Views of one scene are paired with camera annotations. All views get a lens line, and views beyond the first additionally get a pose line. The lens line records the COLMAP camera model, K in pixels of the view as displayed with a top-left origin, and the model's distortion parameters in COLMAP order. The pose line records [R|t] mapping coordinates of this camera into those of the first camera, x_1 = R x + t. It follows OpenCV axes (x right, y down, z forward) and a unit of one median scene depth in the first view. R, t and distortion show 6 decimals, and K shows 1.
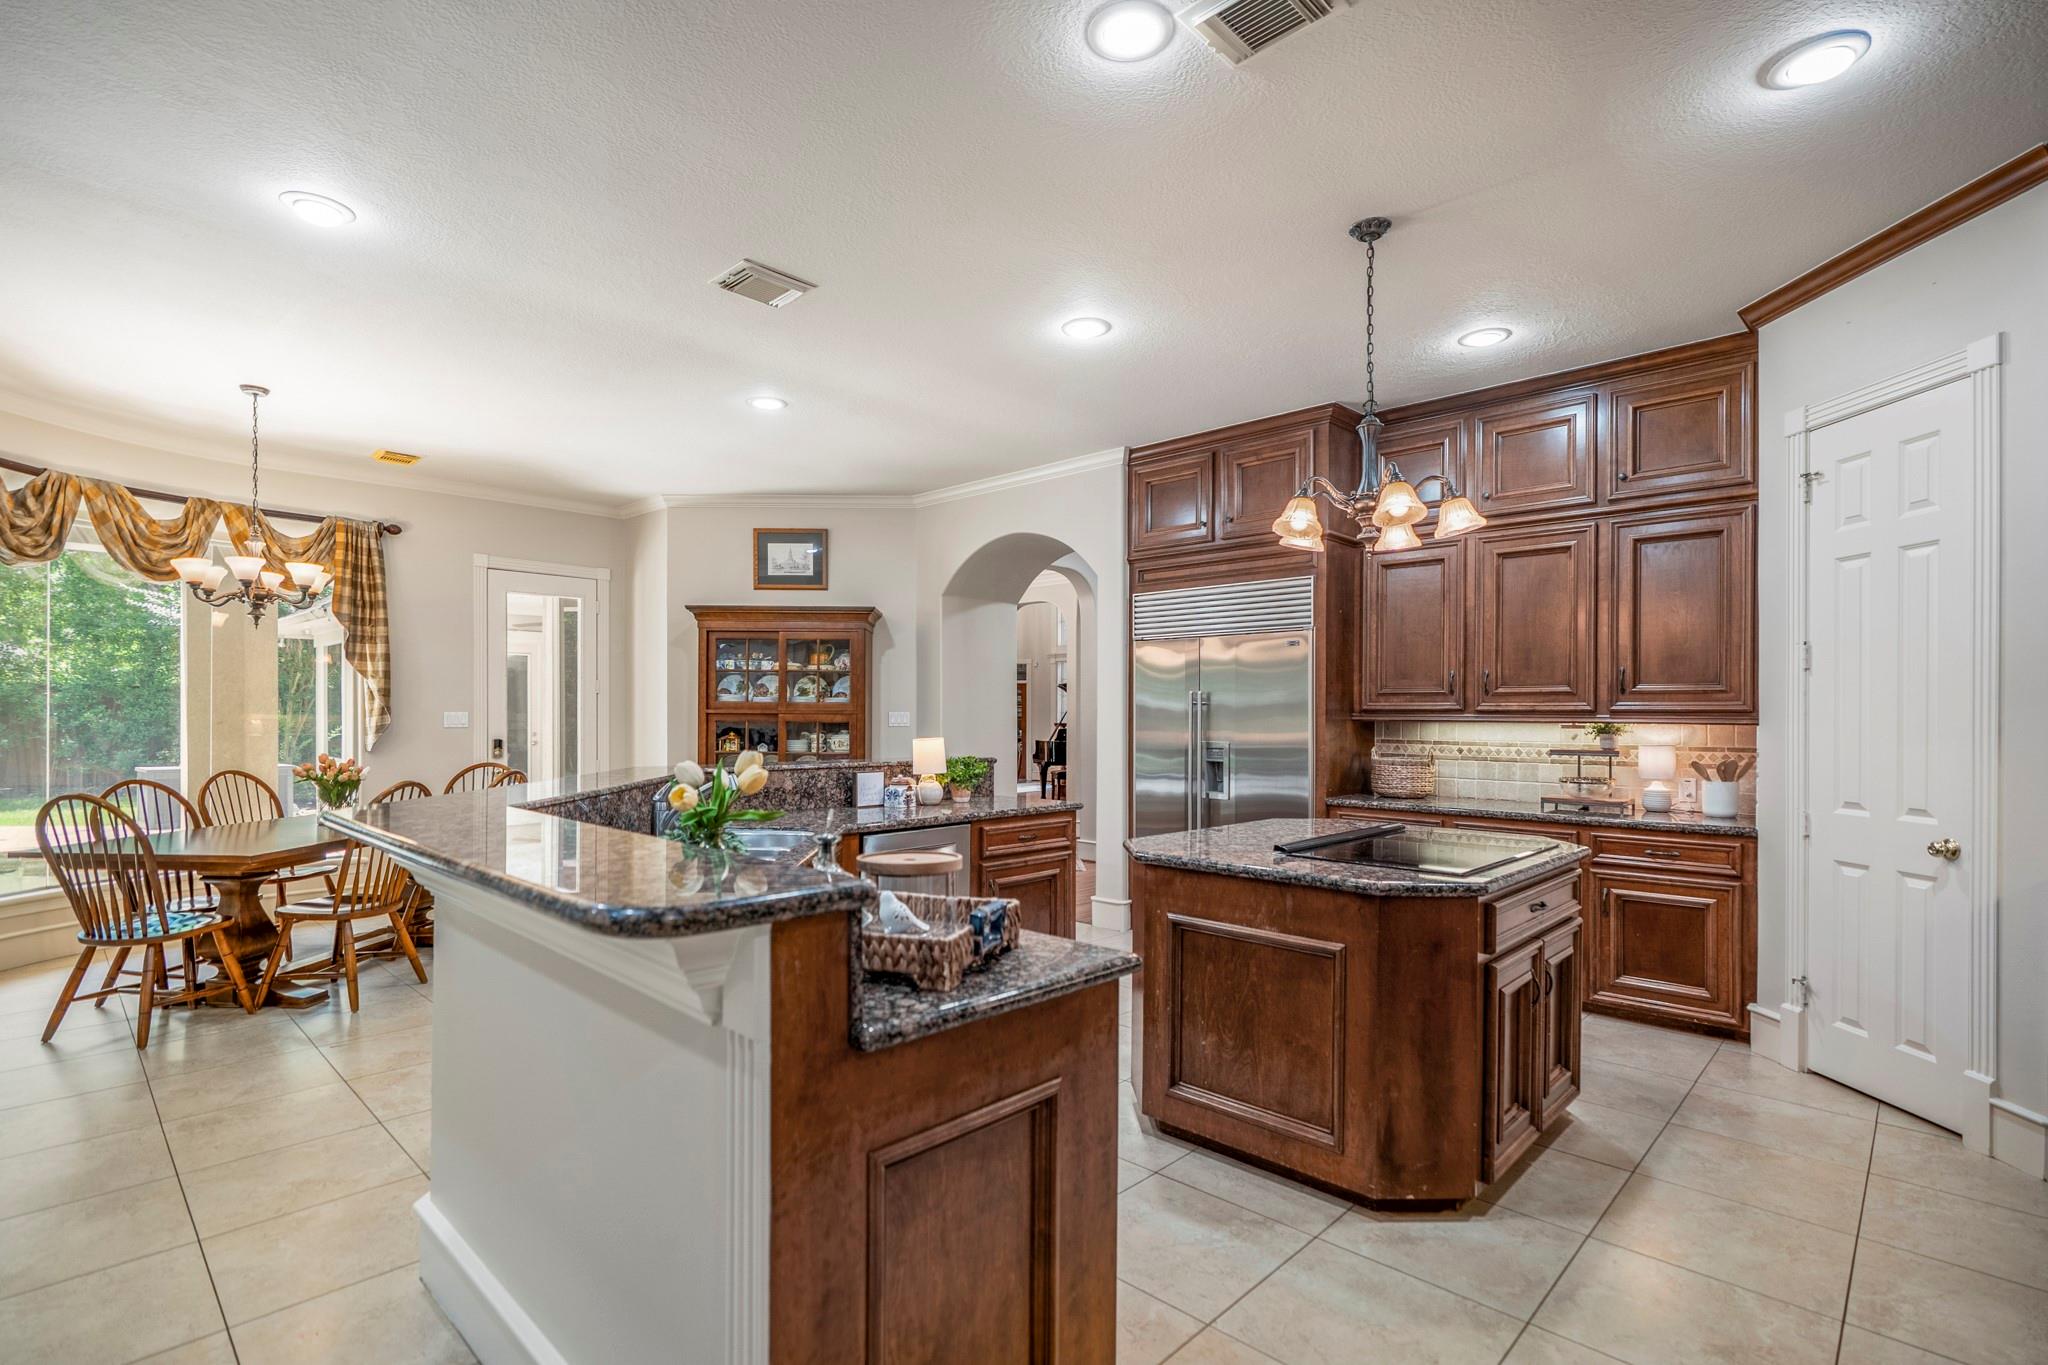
lens RADIAL K [[962.7, 0, 1034.1], [0, 962.7, 717.2], [0, 0, 1]] dist [-0.000232, -0.000197]
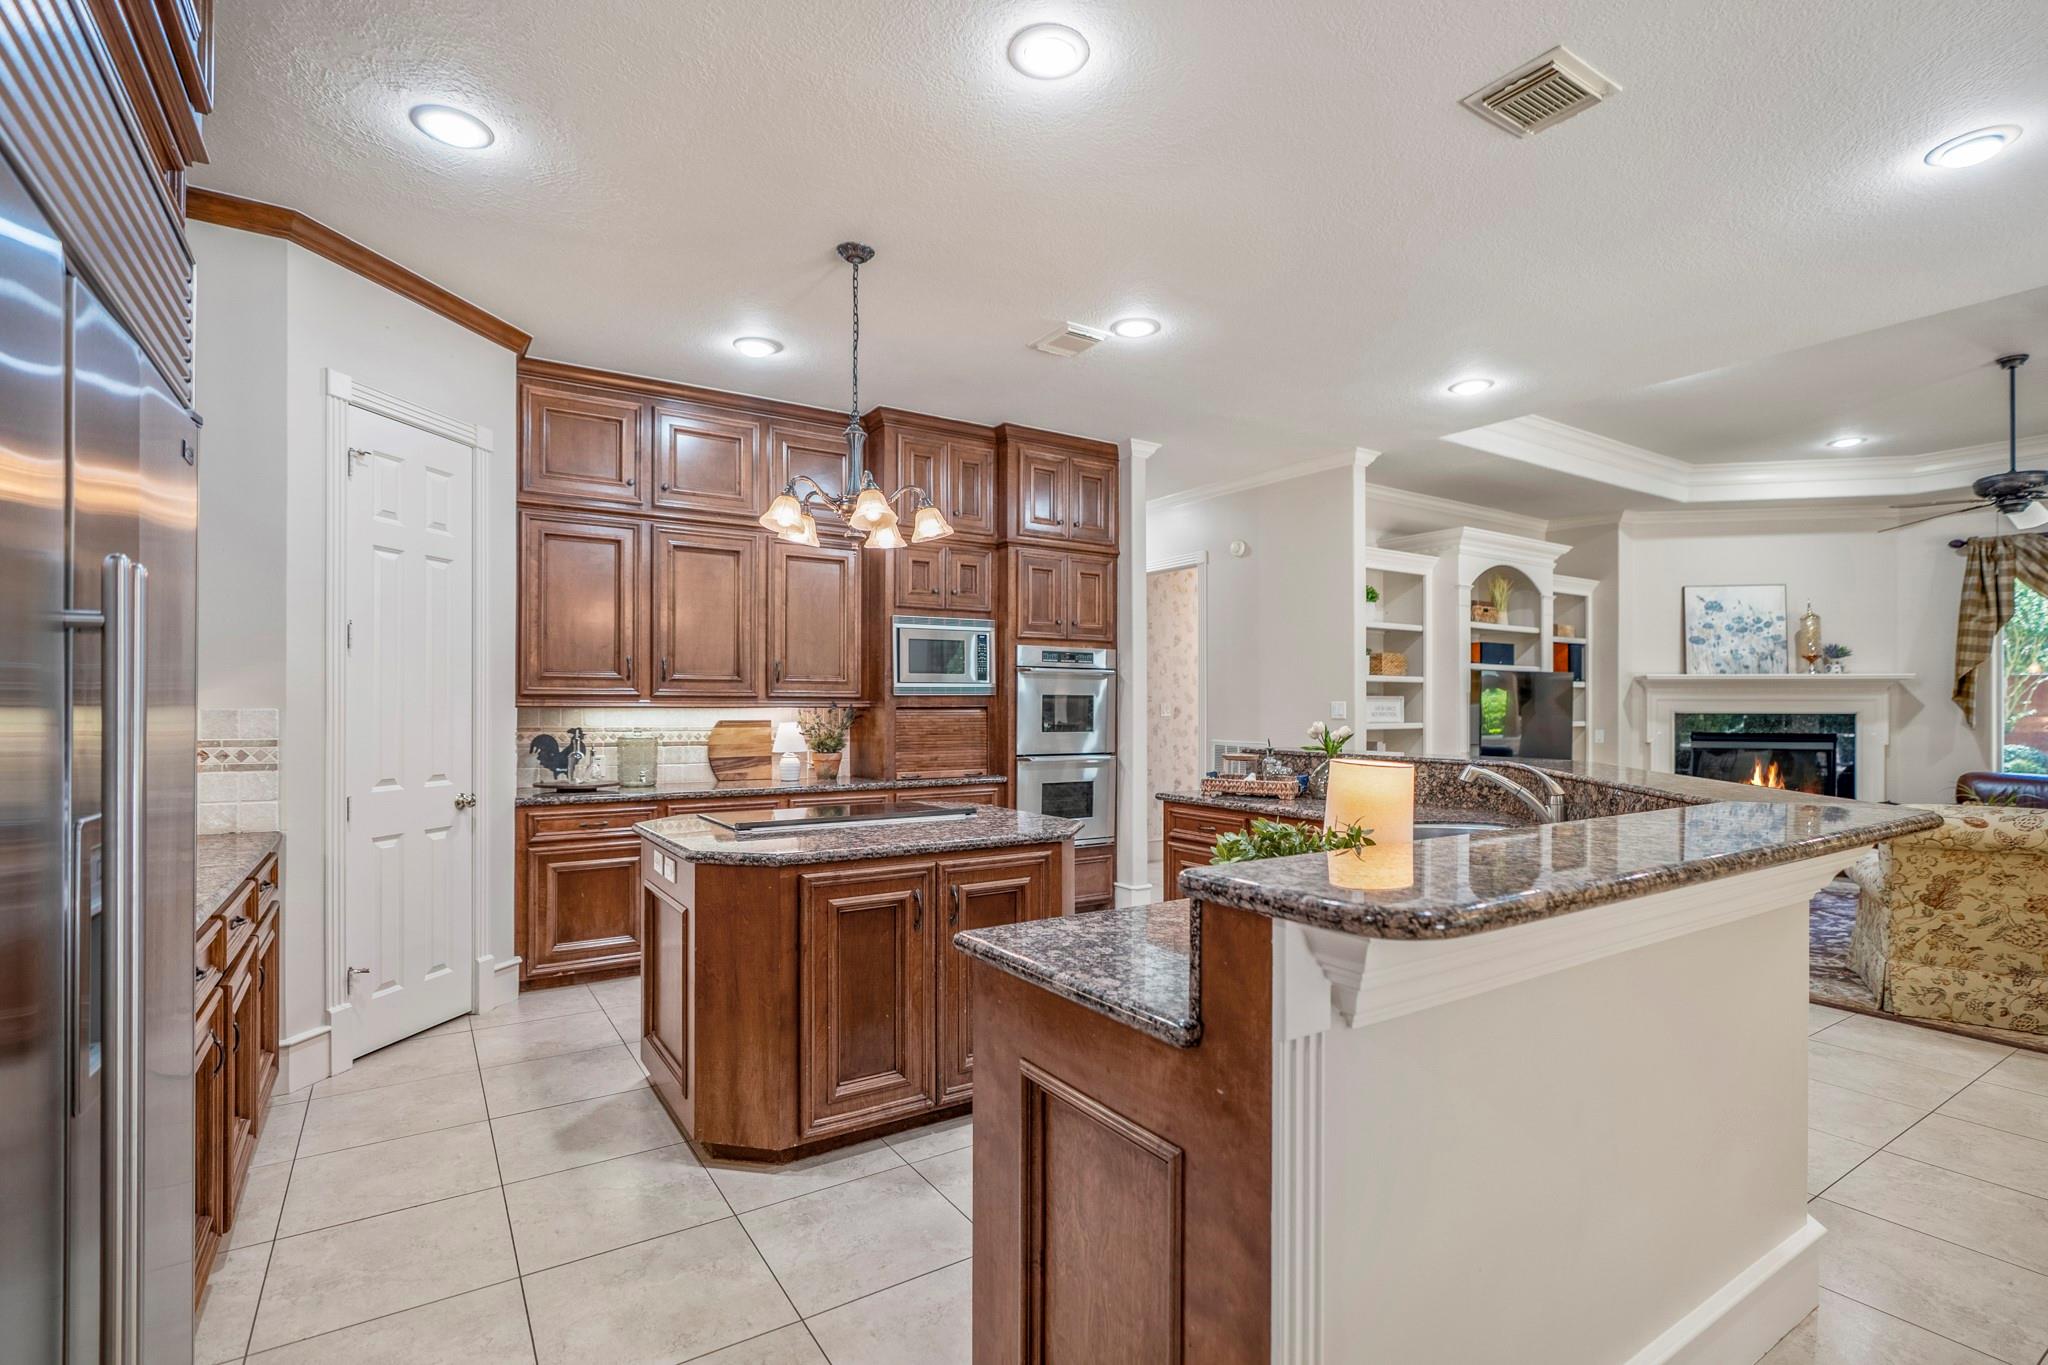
lens RADIAL K [[962.7, 0, 1019.3], [0, 962.7, 698.3], [0, 0, 1]] dist [-0.000232, -0.000197]
pose [[-0.969053, -0.005619, 0.246790, -0.069522], [-0.006785, 0.999969, -0.003874, -0.001850], [-0.246761, -0.005428, -0.969061, 1.382660]]
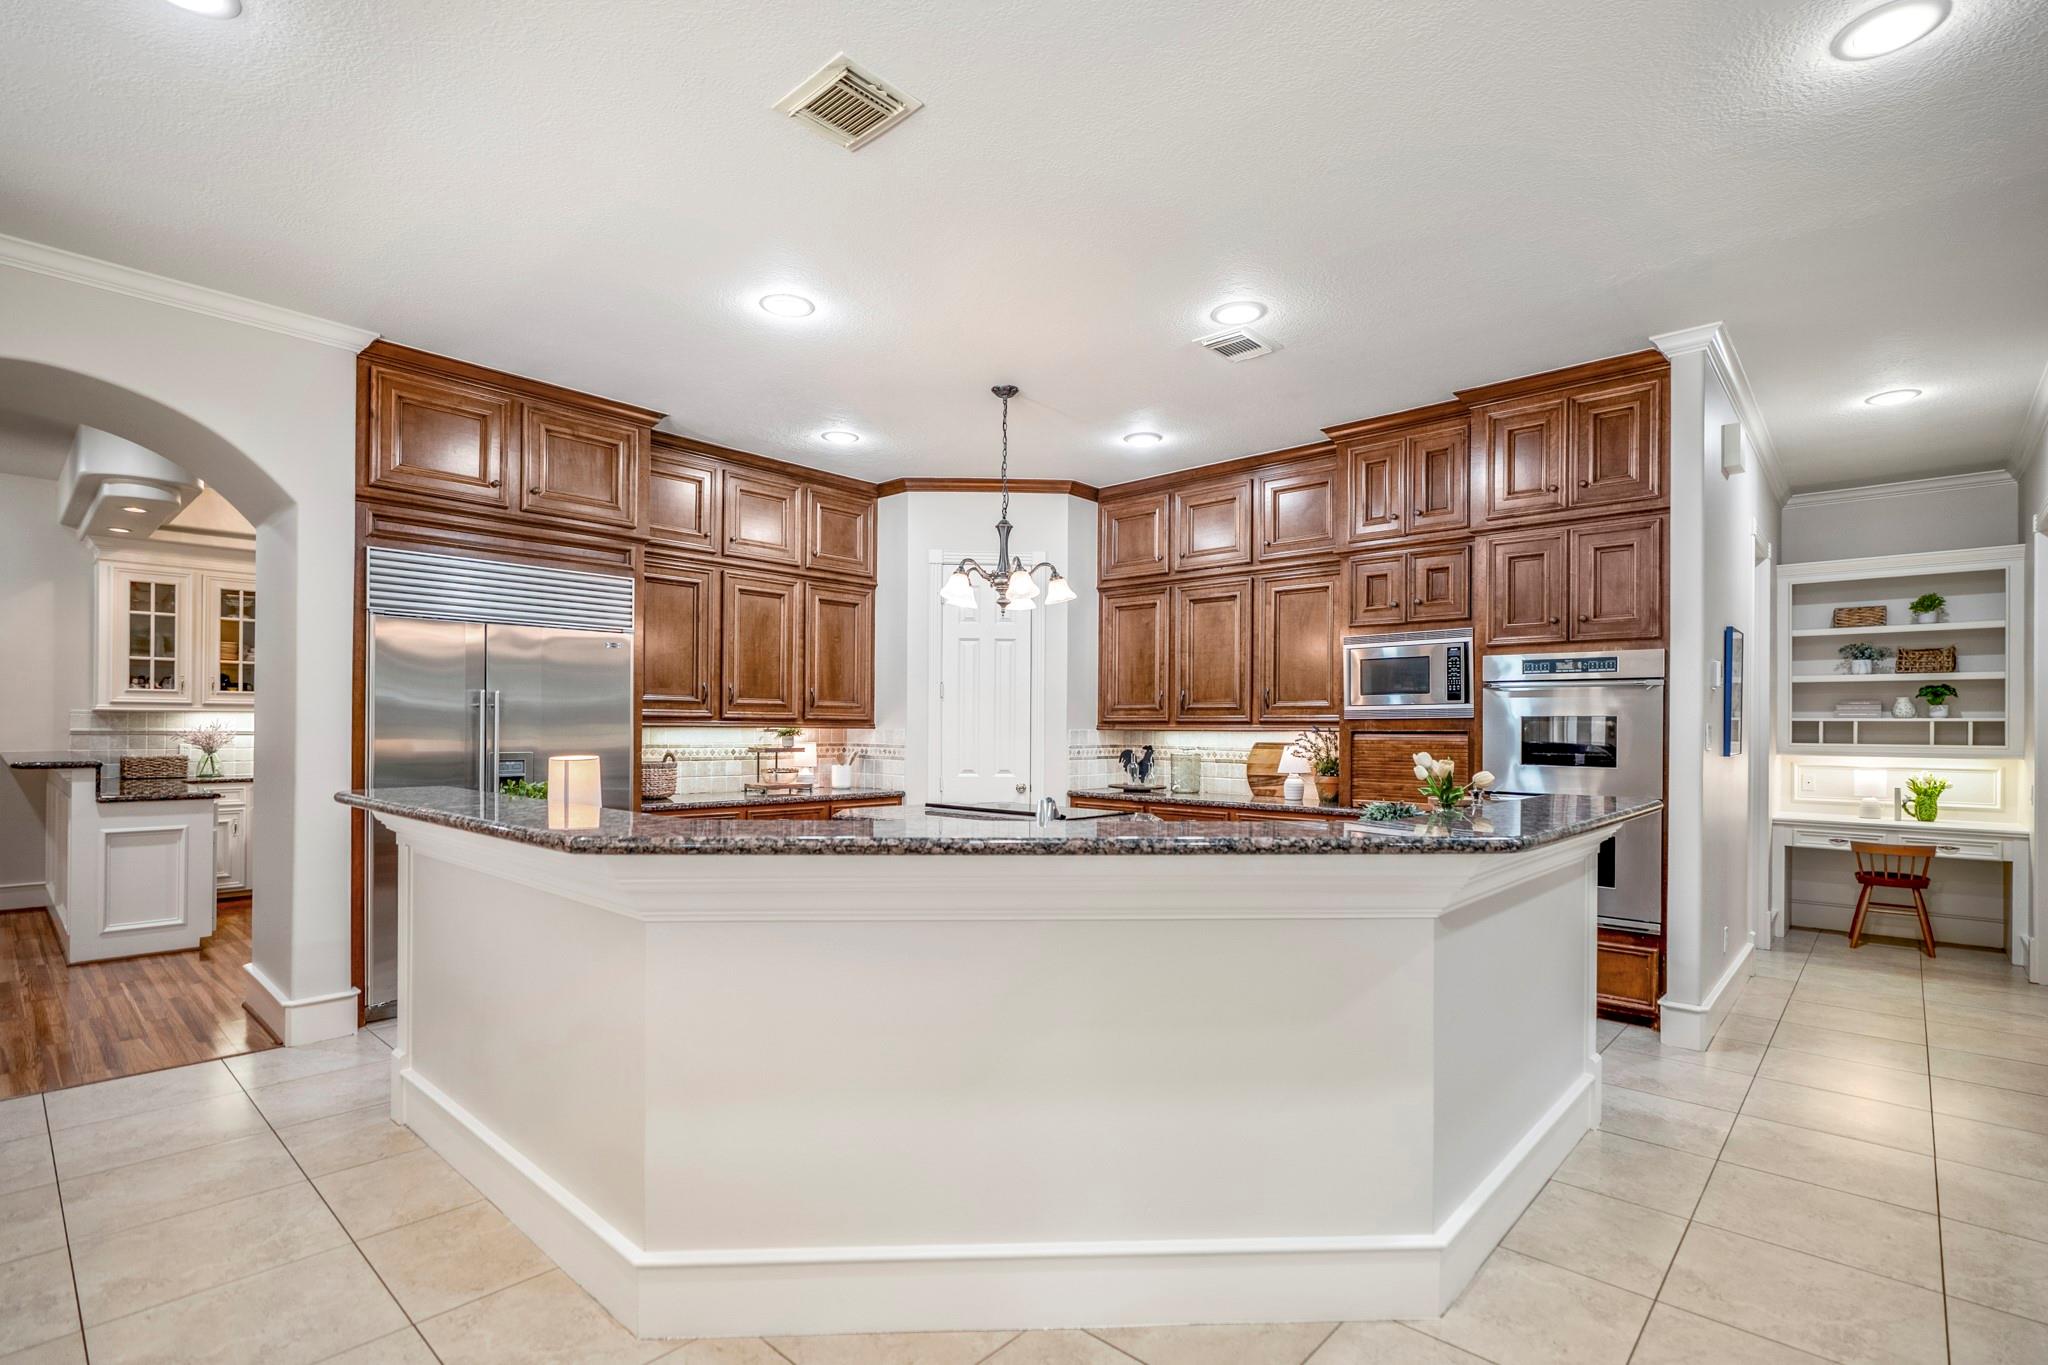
lens RADIAL K [[962.7, 0, 1020.4], [0, 962.7, 731.9], [0, 0, 1]] dist [-0.000232, -0.000197]
pose [[-0.008499, -0.006665, 0.999942, -0.769763], [-0.005886, 0.999961, 0.006615, 0.000896], [-0.999947, -0.005829, -0.008538, 0.677930]]
